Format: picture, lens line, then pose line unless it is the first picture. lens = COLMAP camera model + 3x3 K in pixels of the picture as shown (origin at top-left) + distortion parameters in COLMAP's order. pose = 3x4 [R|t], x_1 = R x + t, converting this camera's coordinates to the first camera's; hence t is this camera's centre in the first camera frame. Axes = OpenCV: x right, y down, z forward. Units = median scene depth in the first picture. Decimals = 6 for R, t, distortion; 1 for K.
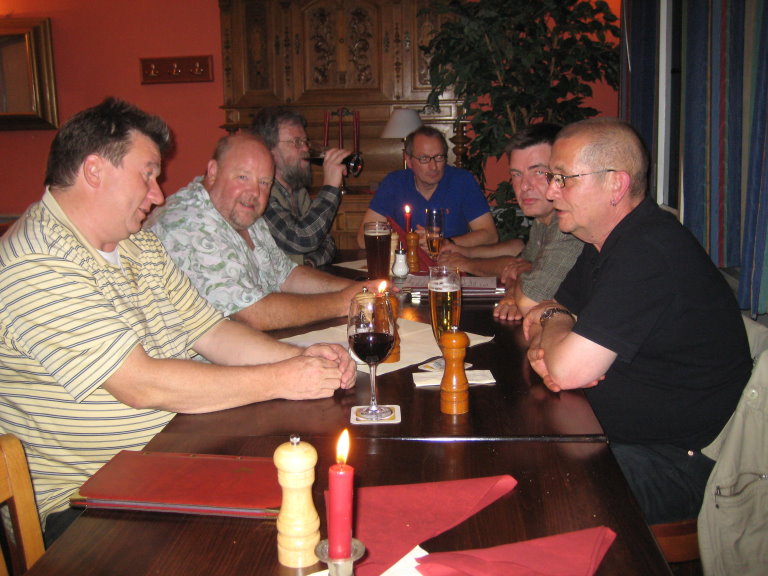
lens RADIAL K [[833.7, 0, 384.0], [0, 833.7, 288.0], [0, 0, 1]] dist [-0.141170, 0.154195]
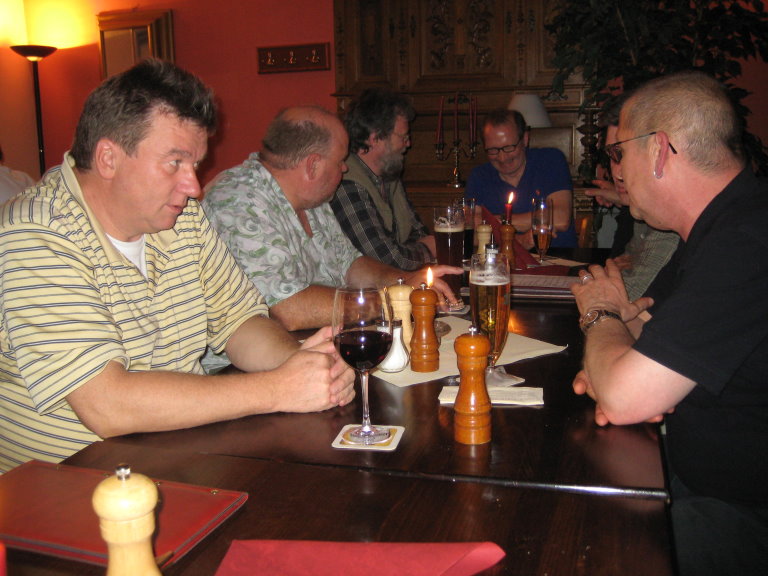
lens RADIAL K [[825.7, 0, 370.4], [0, 825.7, 289.5], [0, 0, 1]] dist [-0.151411, 0.176971]
pose [[0.977051, 0.036779, -0.209807, 0.056869], [-0.038722, 0.999237, -0.005158, 0.008235], [0.209458, 0.013164, 0.977729, 0.103496]]
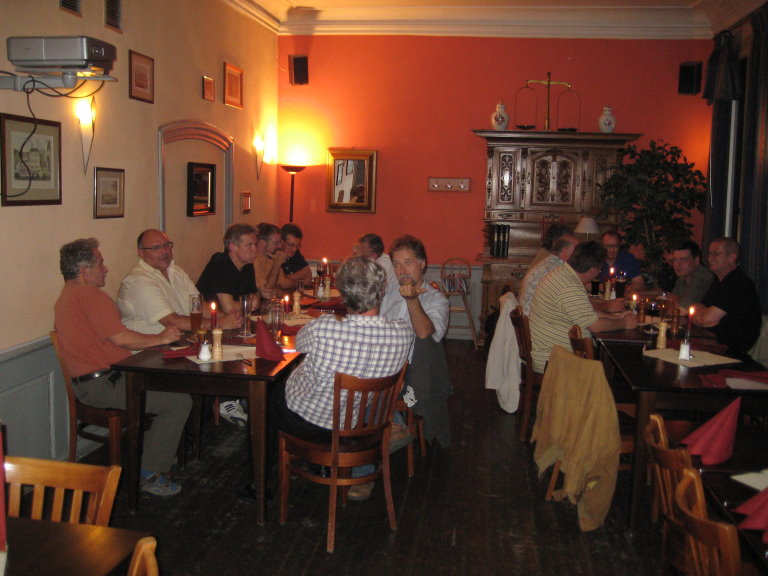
lens RADIAL K [[825.7, 0, 370.4], [0, 825.7, 289.5], [0, 0, 1]] dist [-0.151411, 0.176971]
pose [[0.996952, 0.051863, -0.058286, -0.374007], [-0.055625, 0.996340, -0.064897, 0.101192], [0.054707, 0.067942, 0.996188, -0.918238]]
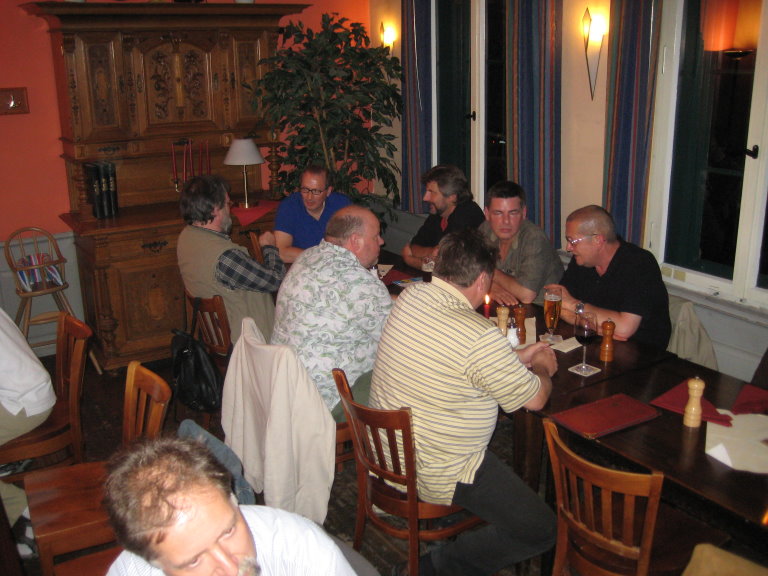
lens RADIAL K [[833.7, 0, 384.0], [0, 833.7, 288.0], [0, 0, 1]] dist [-0.141170, 0.154195]
pose [[0.802615, -0.155925, 0.575758, -0.573483], [0.114354, 0.987548, 0.108033, -0.114662], [-0.585434, -0.020869, 0.810452, -0.109938]]
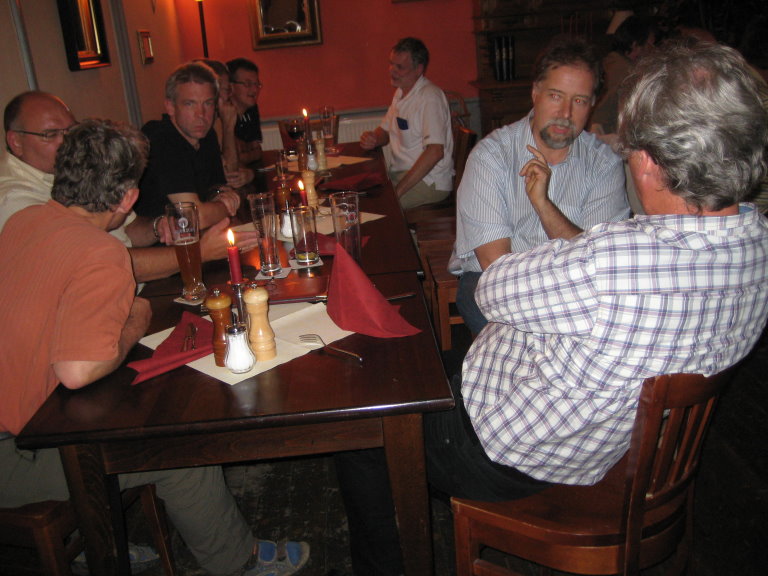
lens RADIAL K [[825.7, 0, 370.4], [0, 825.7, 289.5], [0, 0, 1]] dist [-0.151411, 0.176971]
pose [[0.990146, -0.105662, 0.091905, -0.598620], [0.094947, 0.988929, 0.114041, 0.051849], [-0.102937, -0.104191, 0.989216, -0.344138]]
